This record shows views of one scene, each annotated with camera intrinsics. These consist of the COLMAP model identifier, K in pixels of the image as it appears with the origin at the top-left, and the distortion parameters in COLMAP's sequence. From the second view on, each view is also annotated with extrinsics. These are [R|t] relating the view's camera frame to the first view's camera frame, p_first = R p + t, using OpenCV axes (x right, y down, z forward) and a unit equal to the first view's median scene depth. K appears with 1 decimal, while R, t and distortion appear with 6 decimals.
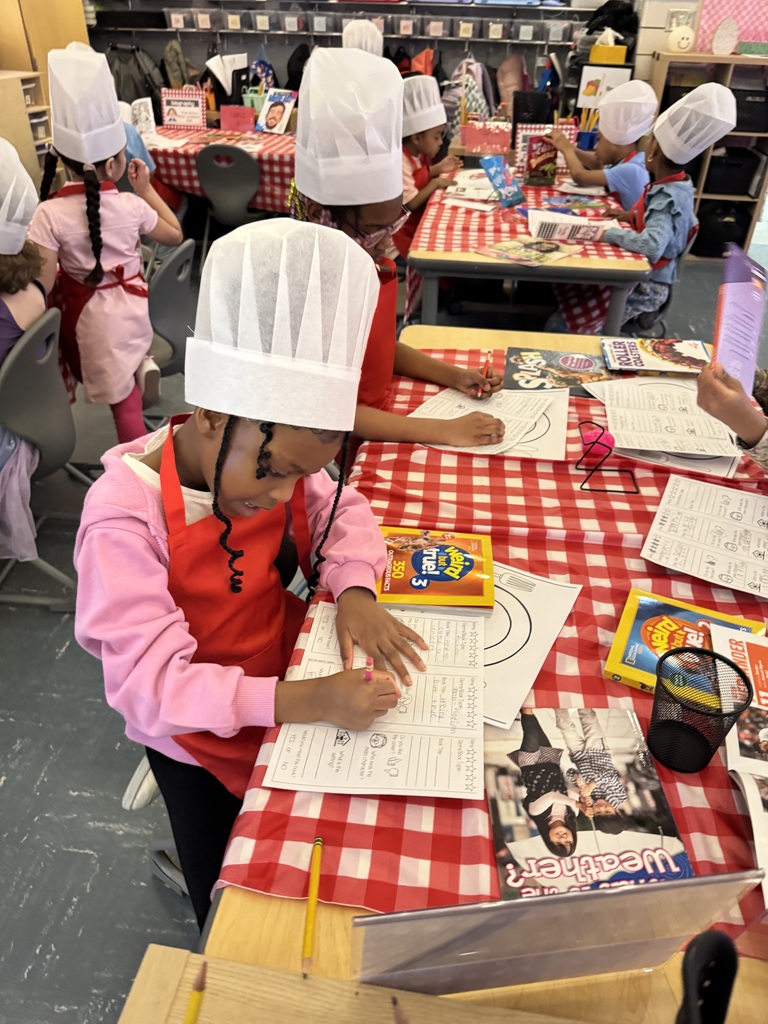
lens RADIAL K [[727.7, 0, 403.6], [0, 727.7, 514.5], [0, 0, 1]] dist [0.002944, -0.003077]
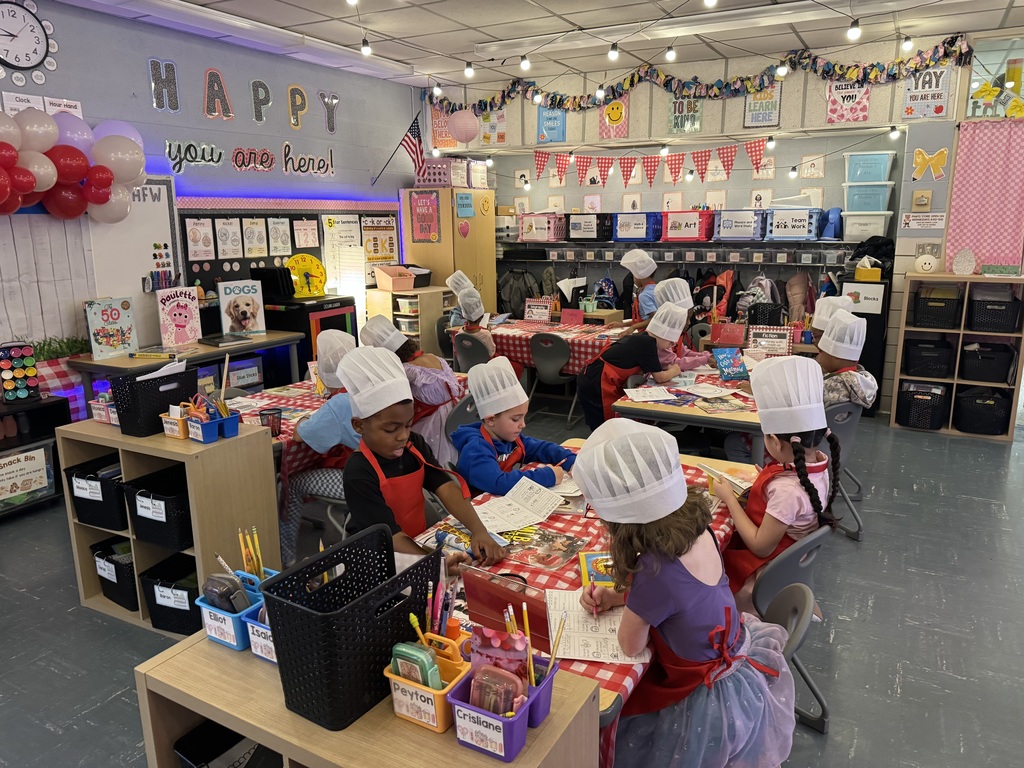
lens RADIAL K [[734.8, 0, 518.6], [0, 734.8, 386.9], [0, 0, 1]] dist [0.025101, -0.033636]
pose [[0.927901, 0.048140, -0.369706, 0.197223], [-0.184484, 0.921004, -0.343100, 0.091352], [0.323984, 0.386568, 0.863481, -0.210616]]
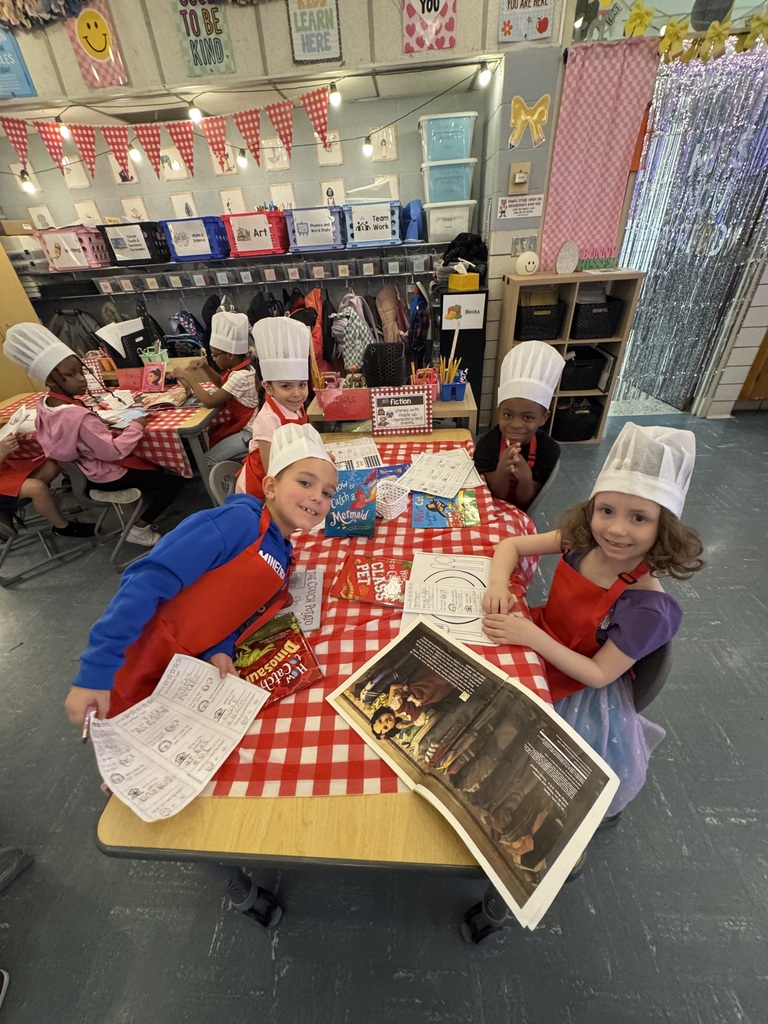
lens RADIAL K [[403.2, 0, 385.4], [0, 403.2, 510.7], [0, 0, 1]] dist [0.013483, -0.006365]
pose [[0.994145, -0.108025, 0.002455, 0.114900], [0.108044, 0.994097, -0.009901, -0.273377], [-0.001371, 0.010109, 0.999948, 0.357677]]
